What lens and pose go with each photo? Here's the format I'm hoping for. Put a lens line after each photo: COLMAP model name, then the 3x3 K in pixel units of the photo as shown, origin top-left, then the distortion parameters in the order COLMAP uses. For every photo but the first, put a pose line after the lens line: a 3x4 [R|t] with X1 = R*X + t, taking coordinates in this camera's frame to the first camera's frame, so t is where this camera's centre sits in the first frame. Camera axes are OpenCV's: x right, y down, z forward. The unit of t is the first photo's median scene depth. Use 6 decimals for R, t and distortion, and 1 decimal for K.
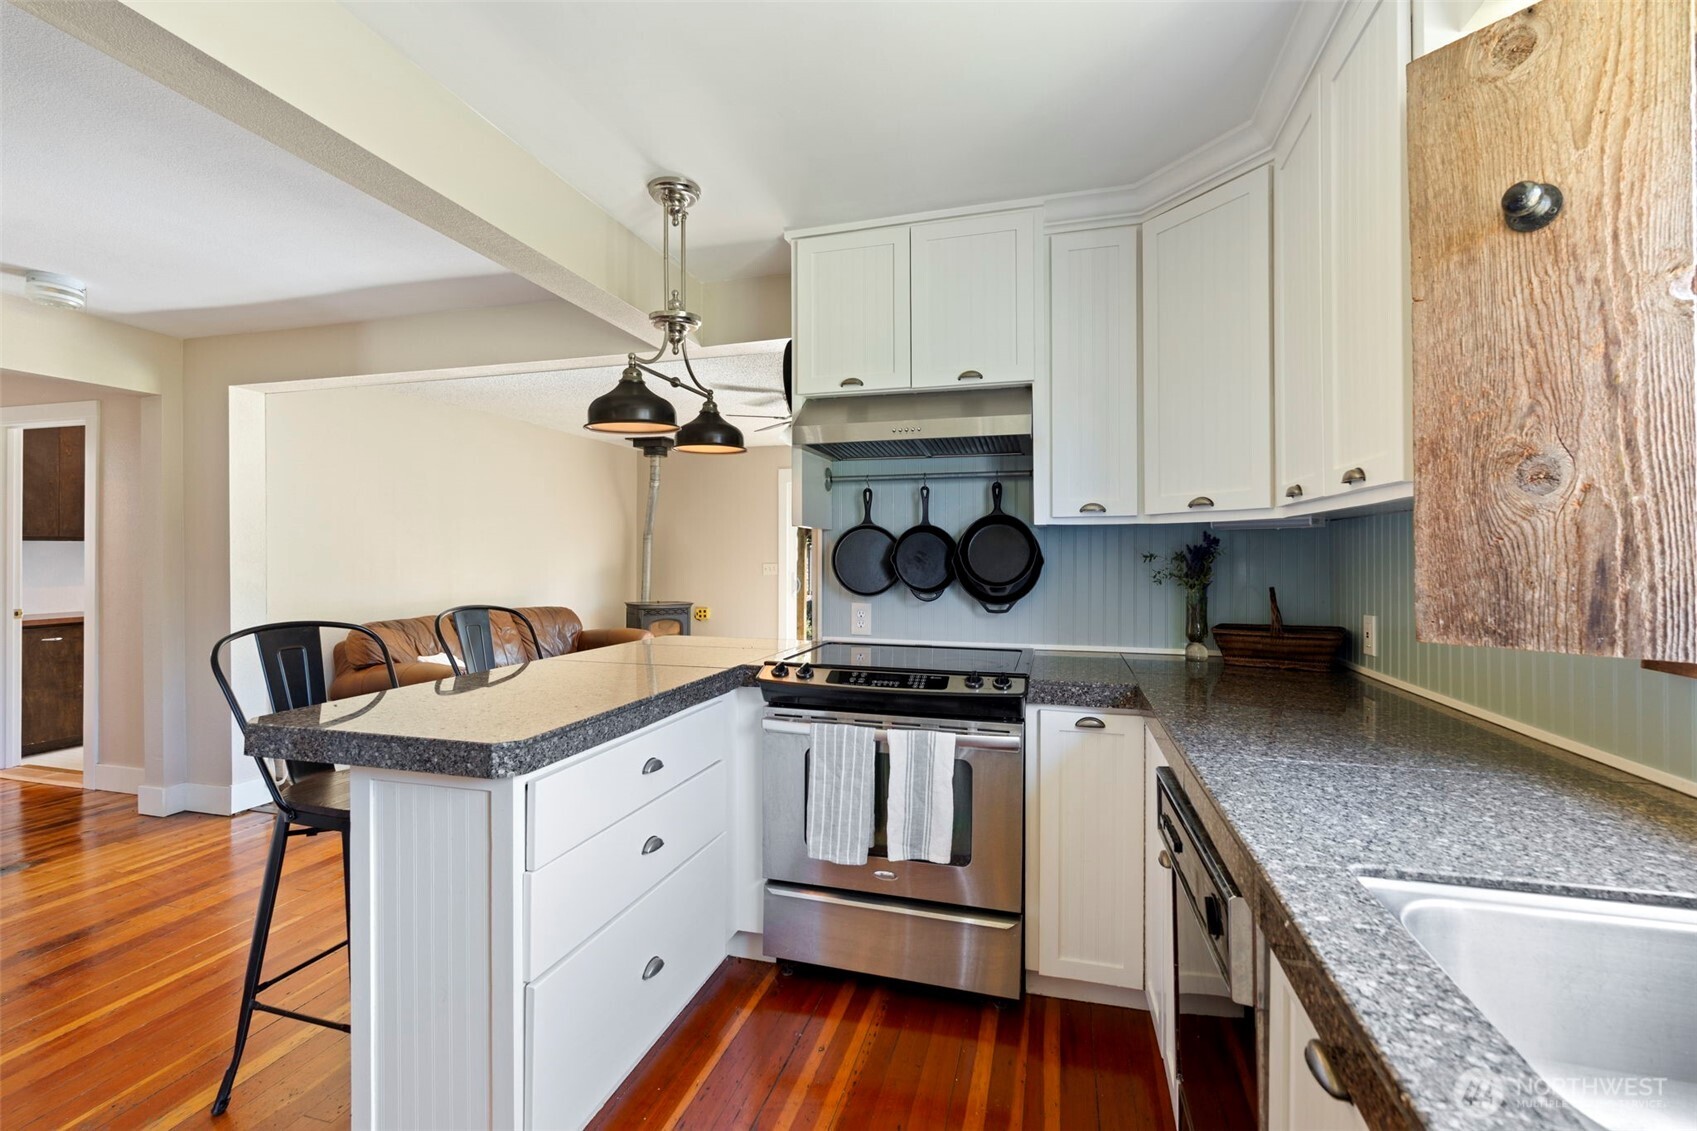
lens RADIAL K [[748.0, 0, 852.4], [0, 748.0, 542.0], [0, 0, 1]] dist [-0.003729, 0.000086]
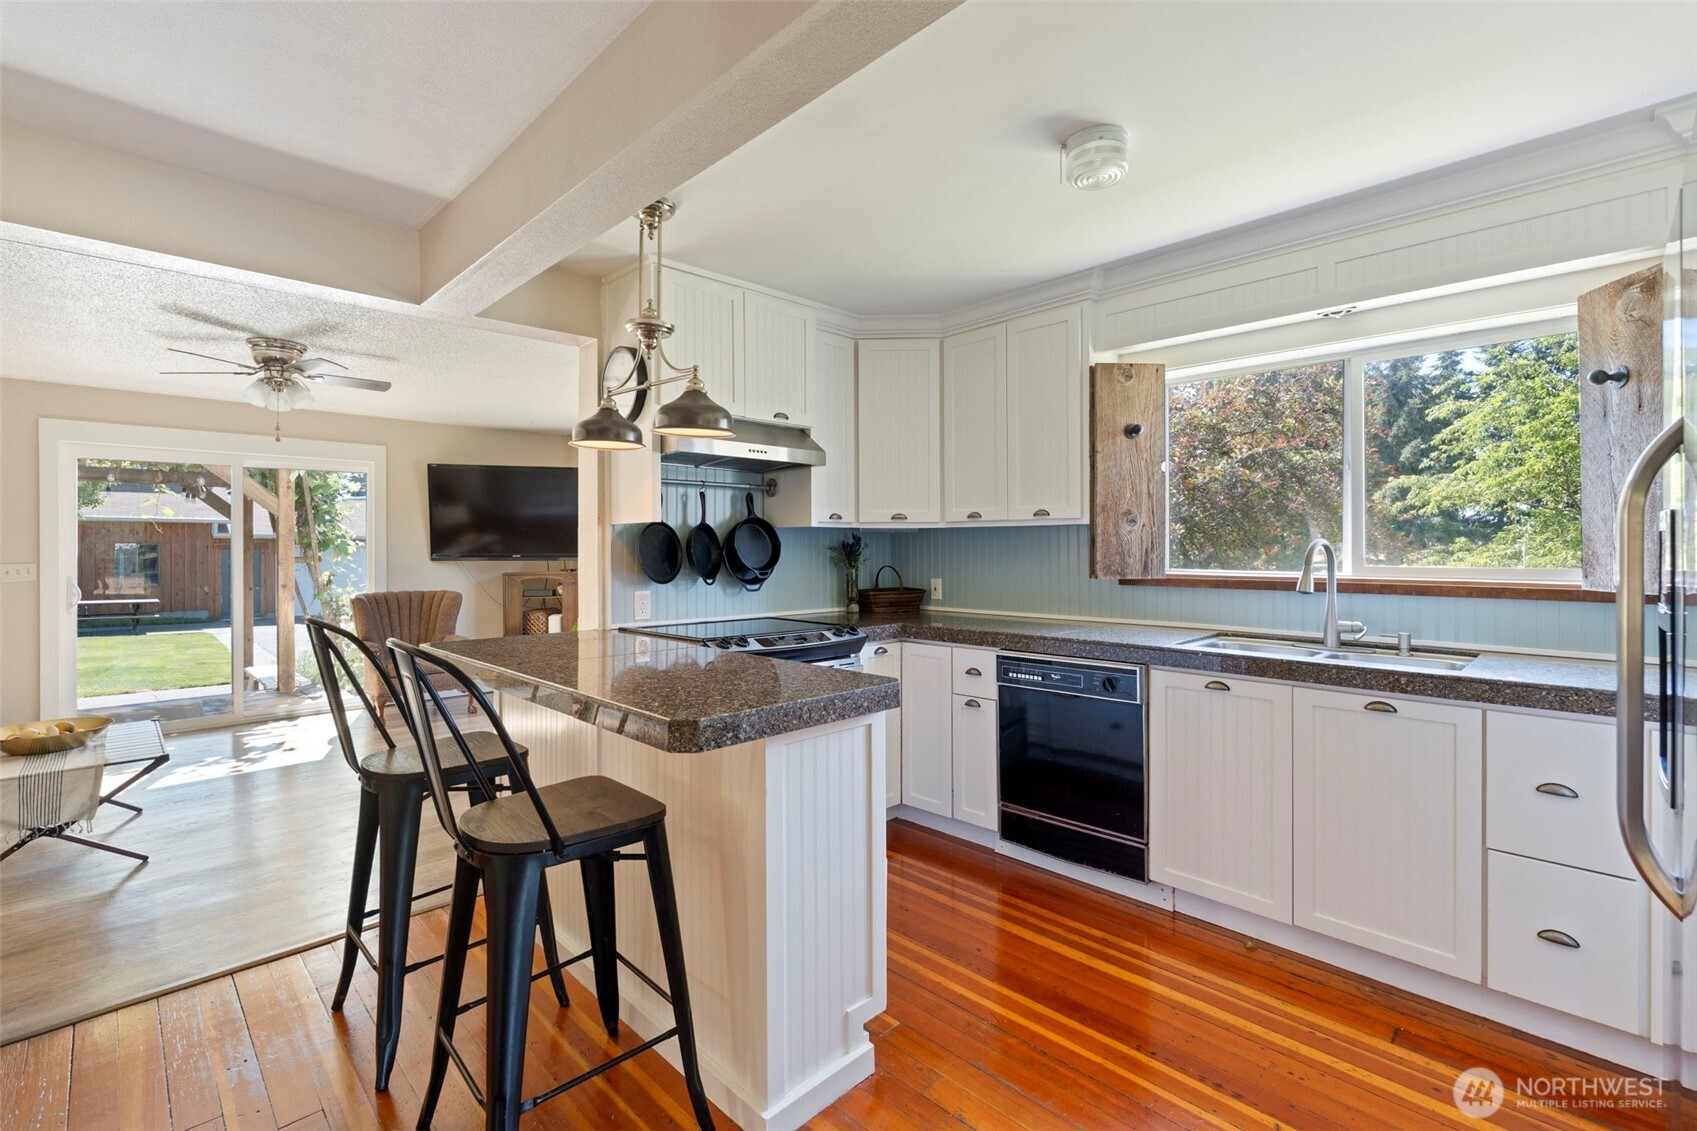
lens RADIAL K [[748.0, 0, 852.4], [0, 748.0, 542.0], [0, 0, 1]] dist [-0.003729, 0.000086]
pose [[0.487143, 0.005794, 0.873303, -0.995671], [-0.012819, 0.999918, 0.000517, 0.004560], [-0.873228, -0.011446, 0.487177, 0.224746]]
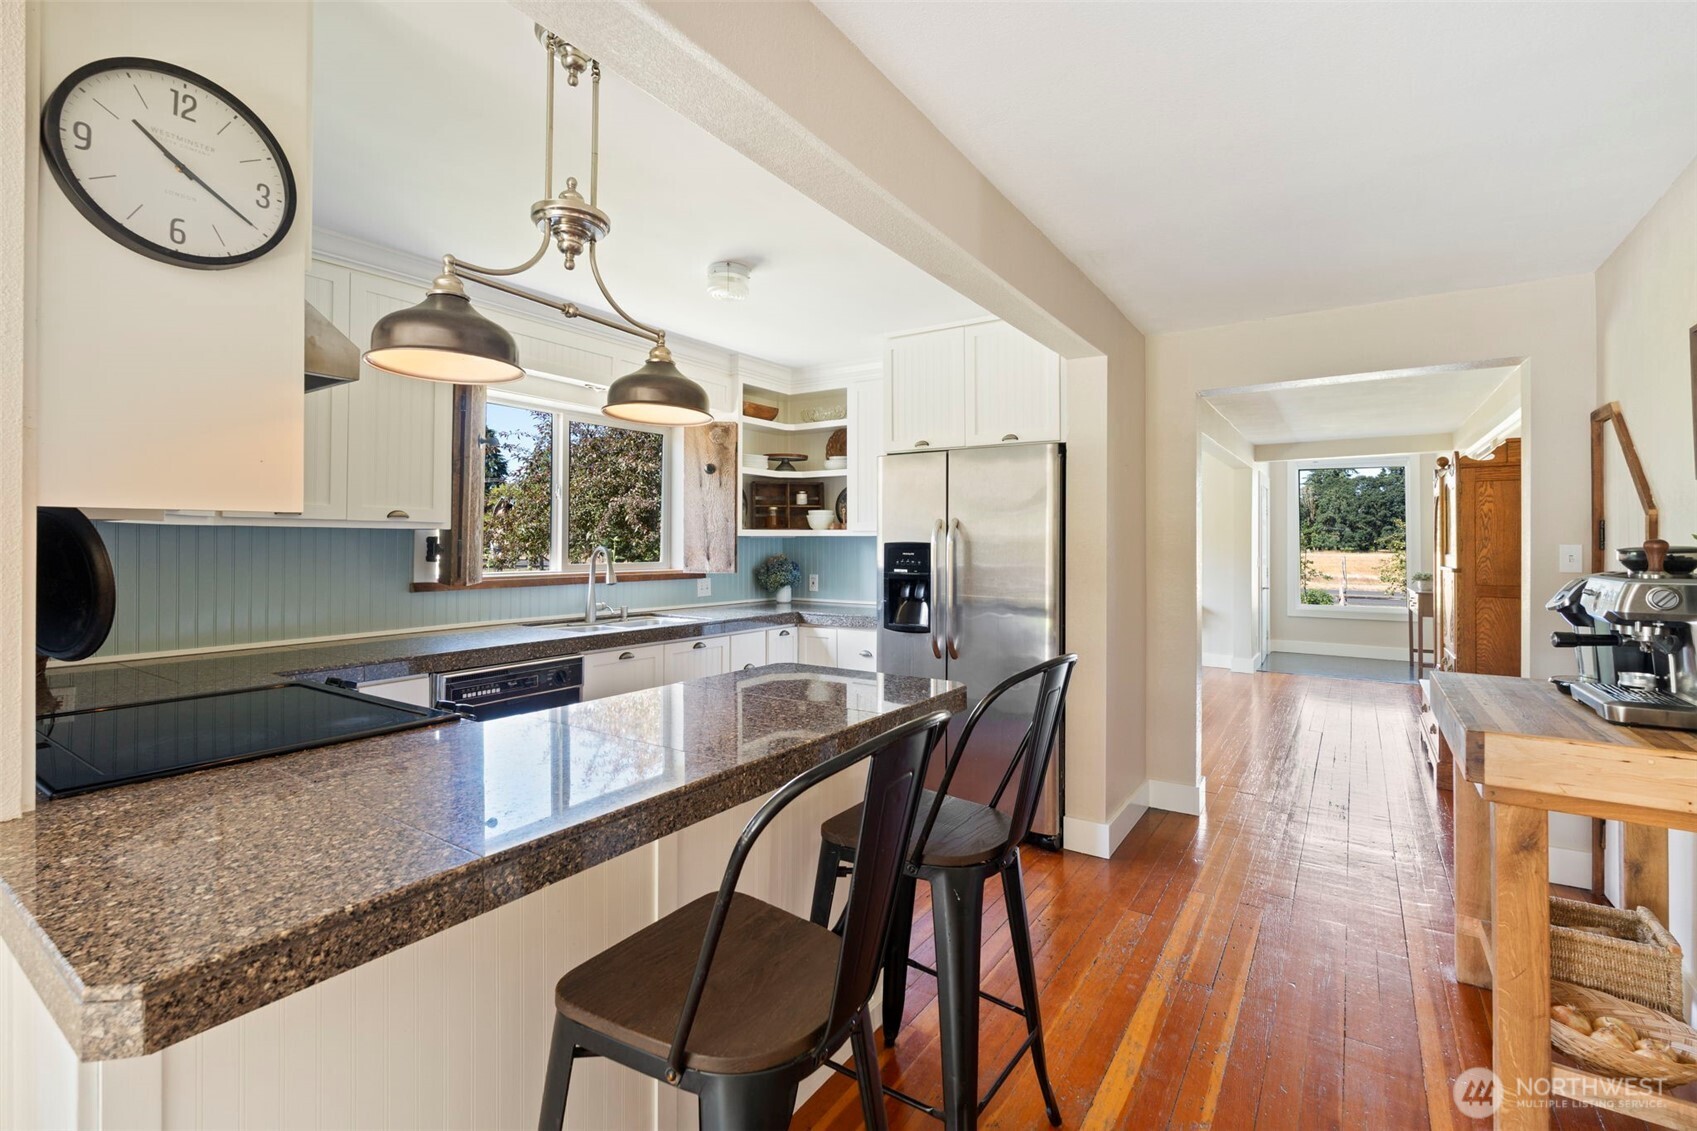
lens RADIAL K [[741.7, 0, 845.4], [0, 741.7, 537.1], [0, 0, 1]] dist [0.000976, 0.000152]
pose [[-0.947221, -0.002088, 0.320576, -0.673285], [-0.009958, 0.999688, -0.022912, 0.003092], [-0.320428, -0.024895, -0.946946, 1.508561]]
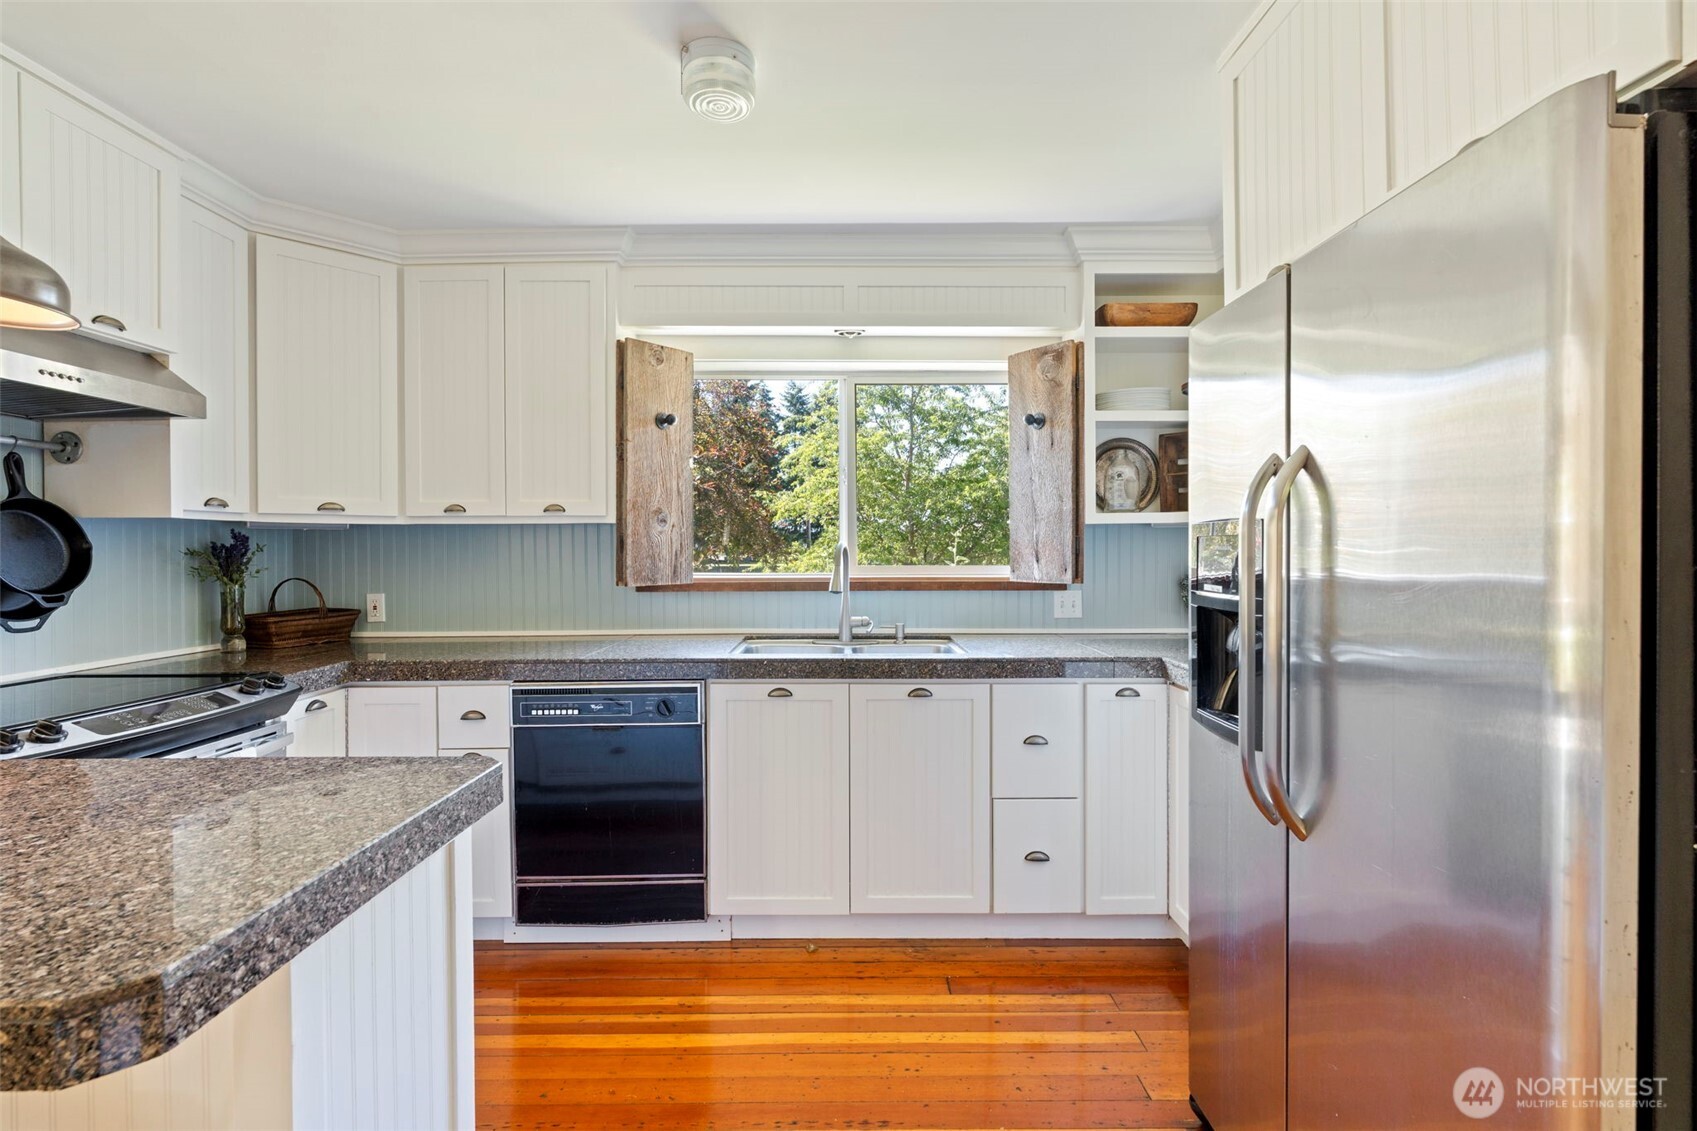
lens RADIAL K [[743.4, 0, 851.5], [0, 743.4, 549.0], [0, 0, 1]] dist [-0.006548, 0.000038]
pose [[-0.282343, 0.001549, 0.959312, -0.822130], [-0.010942, 0.999928, -0.004835, 0.009198], [-0.959251, -0.011862, -0.282306, 0.483034]]
